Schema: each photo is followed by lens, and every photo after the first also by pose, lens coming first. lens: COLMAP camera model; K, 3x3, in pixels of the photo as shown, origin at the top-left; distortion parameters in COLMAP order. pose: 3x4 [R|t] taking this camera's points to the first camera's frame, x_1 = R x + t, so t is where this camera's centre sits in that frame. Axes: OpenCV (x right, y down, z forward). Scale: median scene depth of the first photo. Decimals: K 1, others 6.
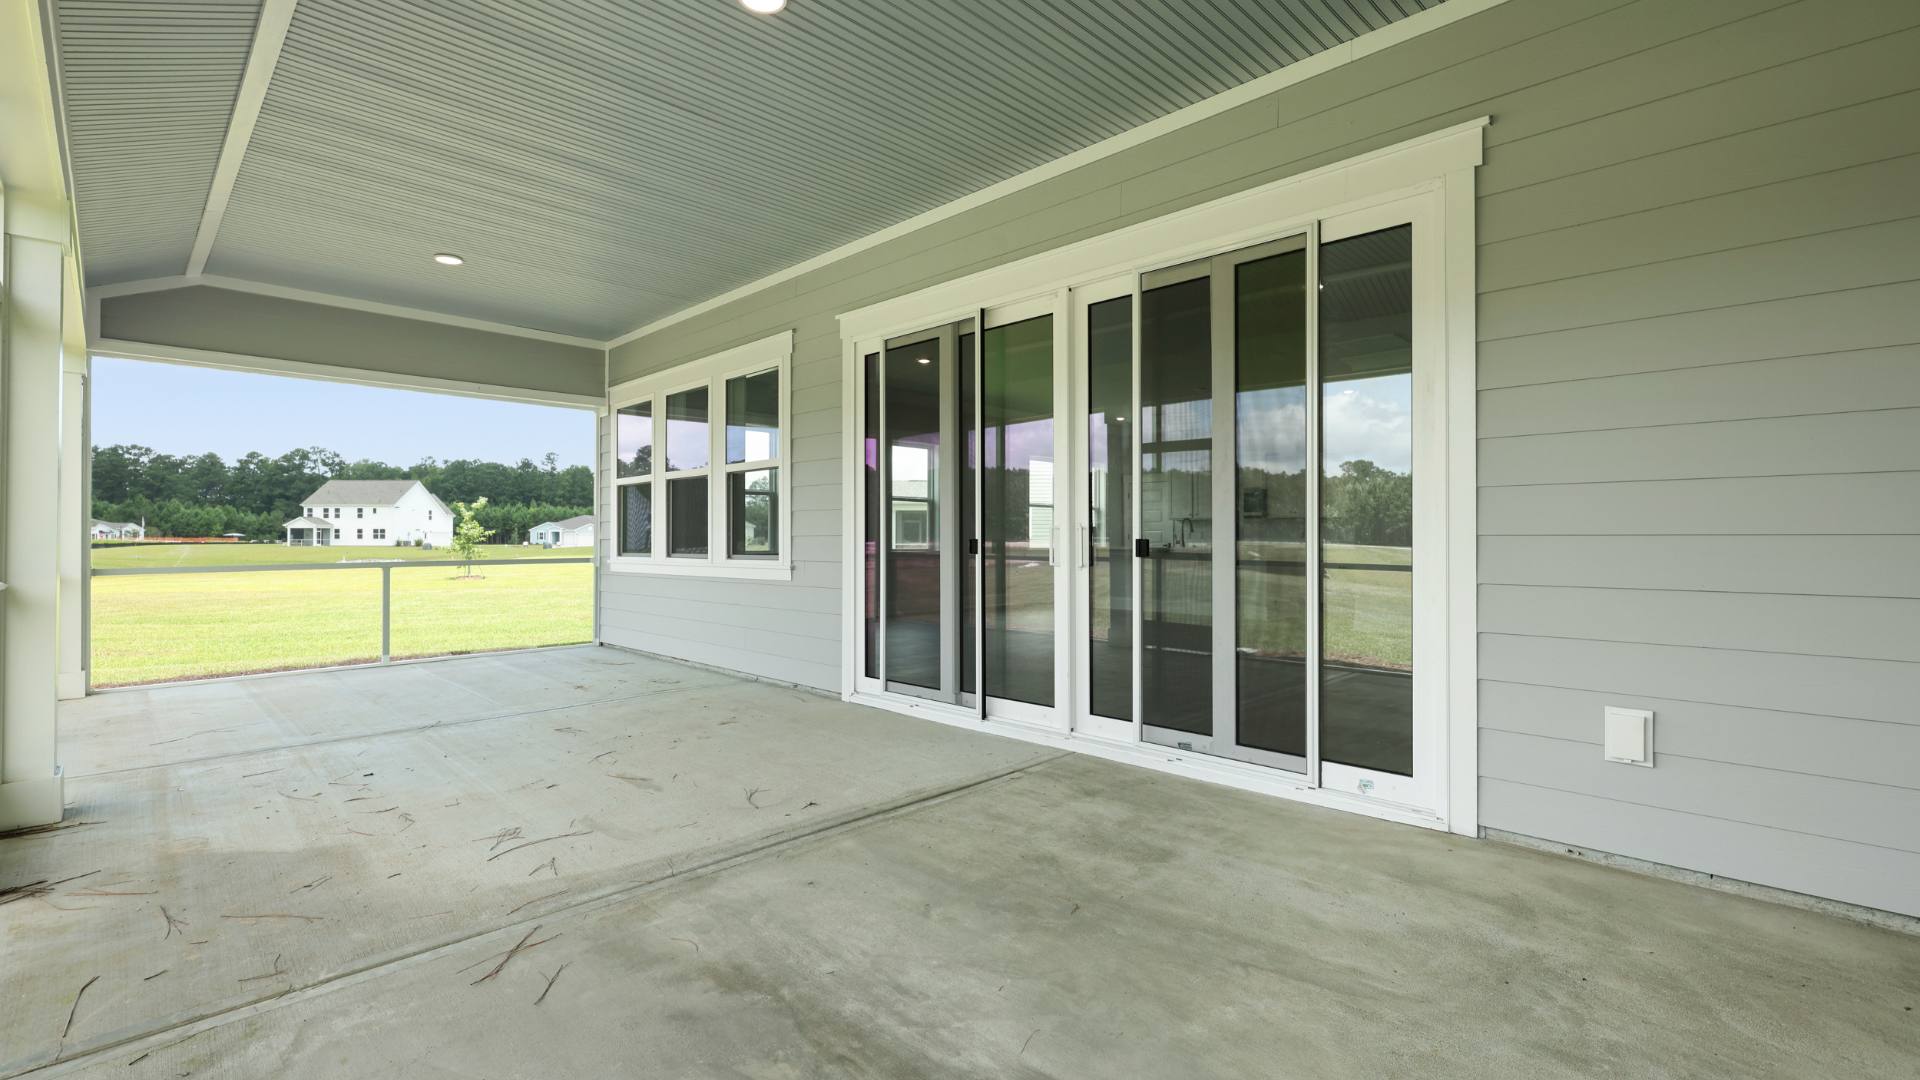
lens RADIAL K [[840.7, 0, 960.0], [0, 840.7, 540.0], [0, 0, 1]] dist [0.000622, -0.000156]
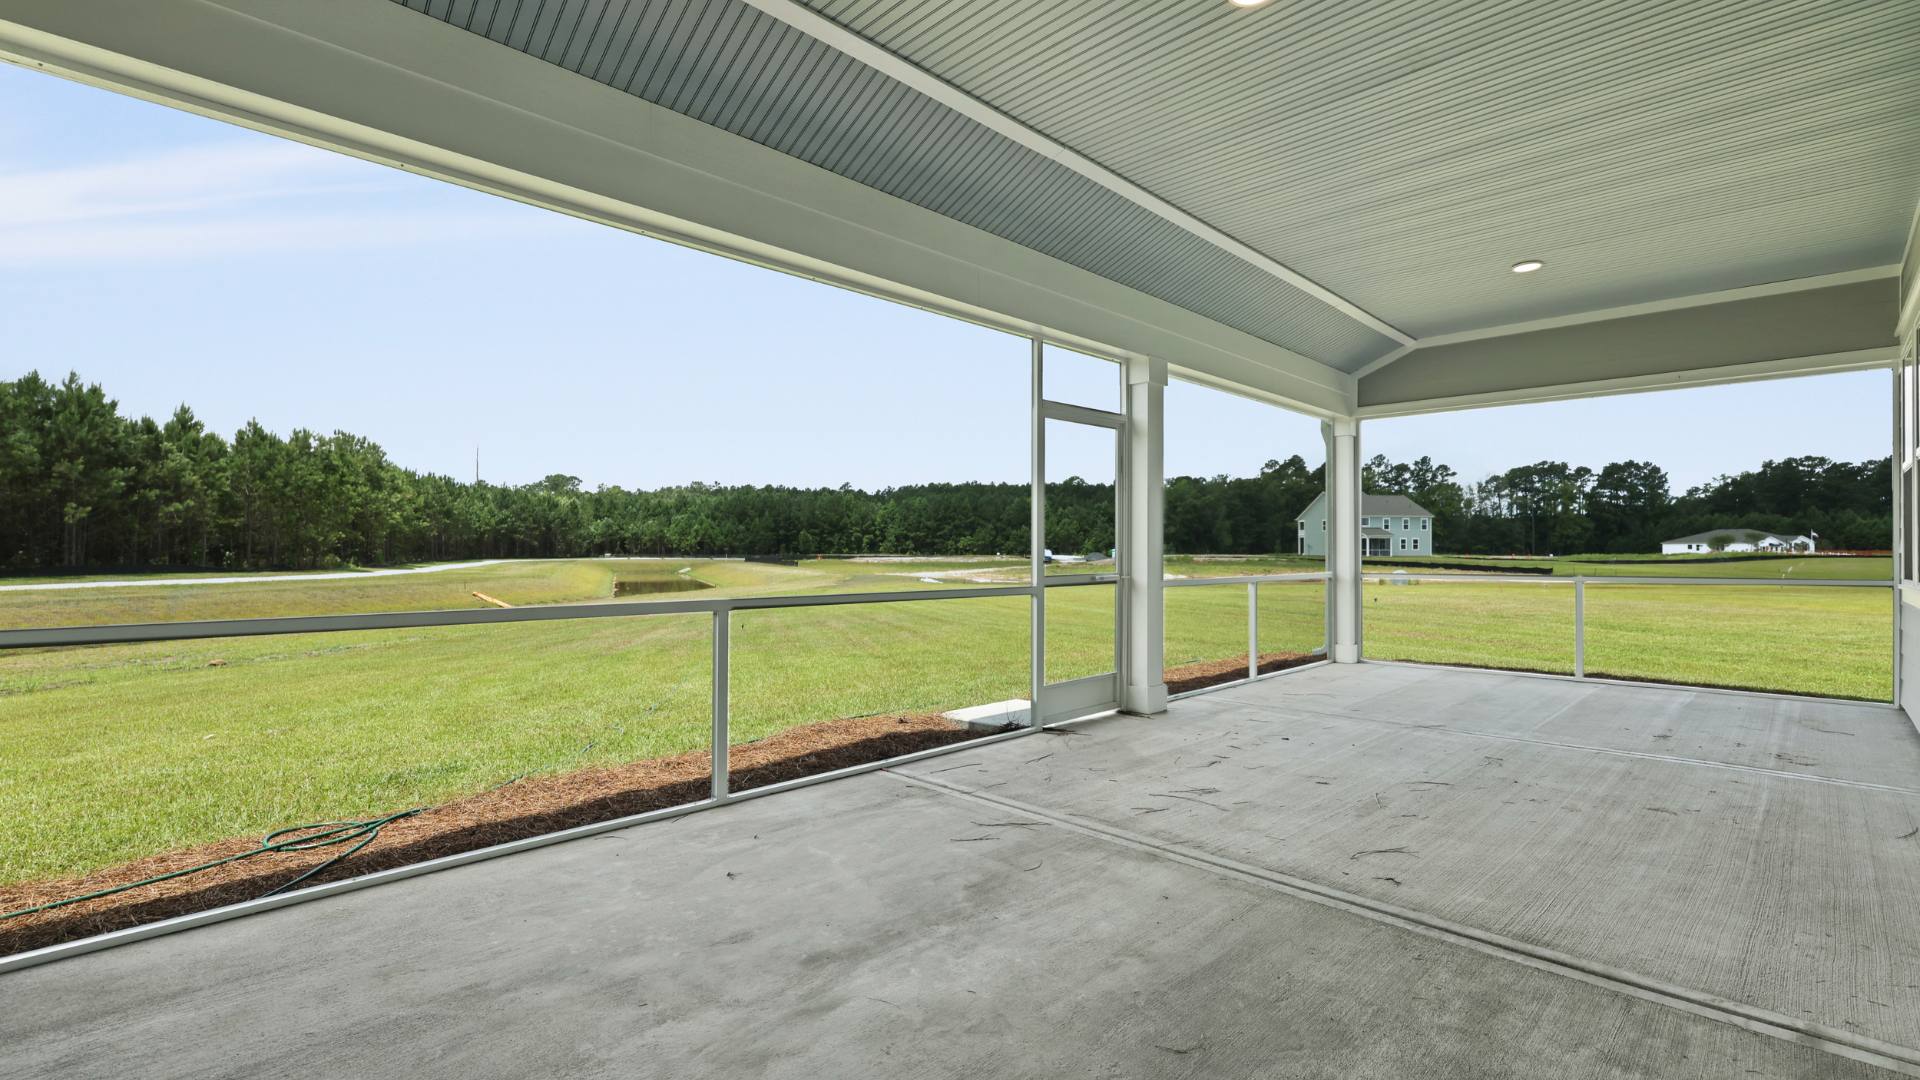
lens RADIAL K [[860.5, 0, 972.3], [0, 860.5, 544.1], [0, 0, 1]] dist [0.002117, 0.000603]
pose [[0.001382, -0.003972, -0.999991, 0.579331], [-0.006051, 0.999974, -0.003980, -0.004029], [0.999981, 0.006056, 0.001358, 0.524163]]
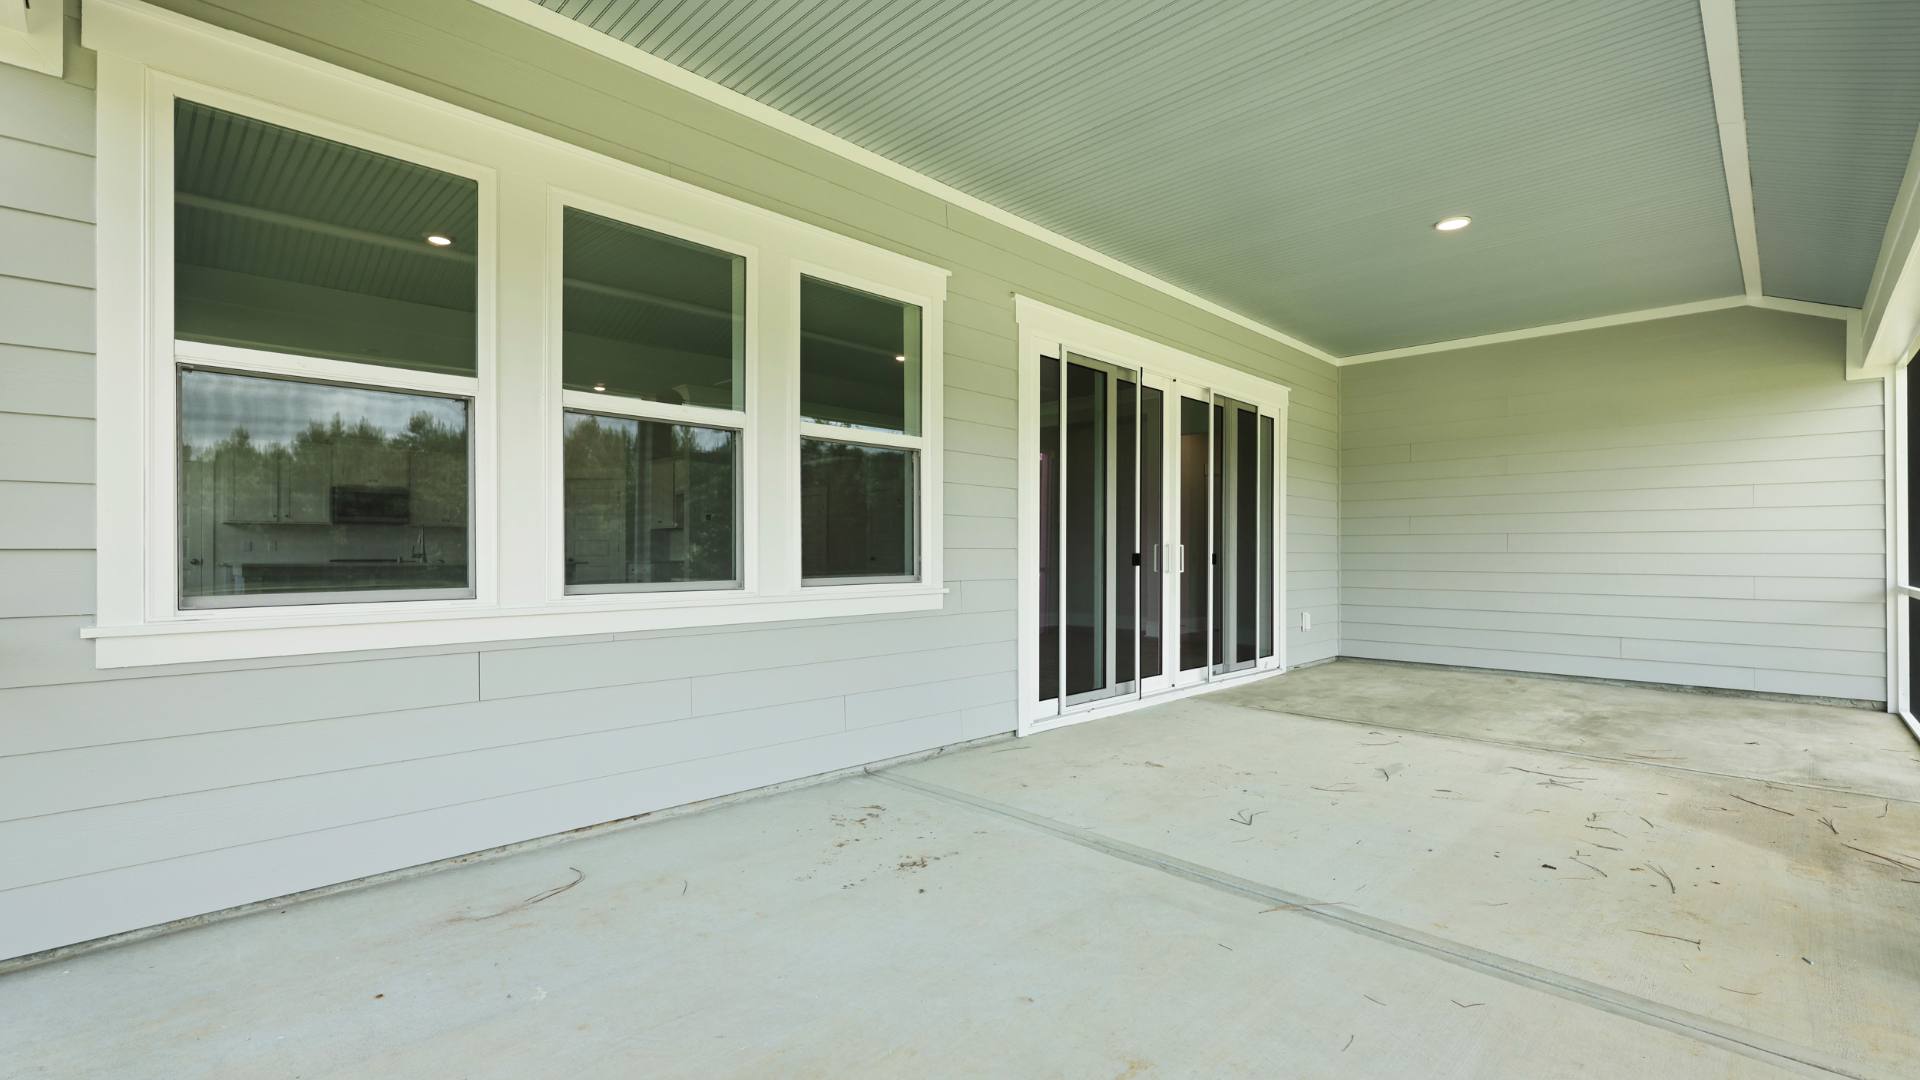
lens RADIAL K [[840.7, 0, 960.0], [0, 840.7, 540.0], [0, 0, 1]] dist [0.000622, -0.000156]
pose [[-0.007294, 0.015960, 0.999846, -1.446017], [-0.002148, 0.999870, -0.015976, 0.000613], [-0.999971, -0.002264, -0.007259, 1.523423]]
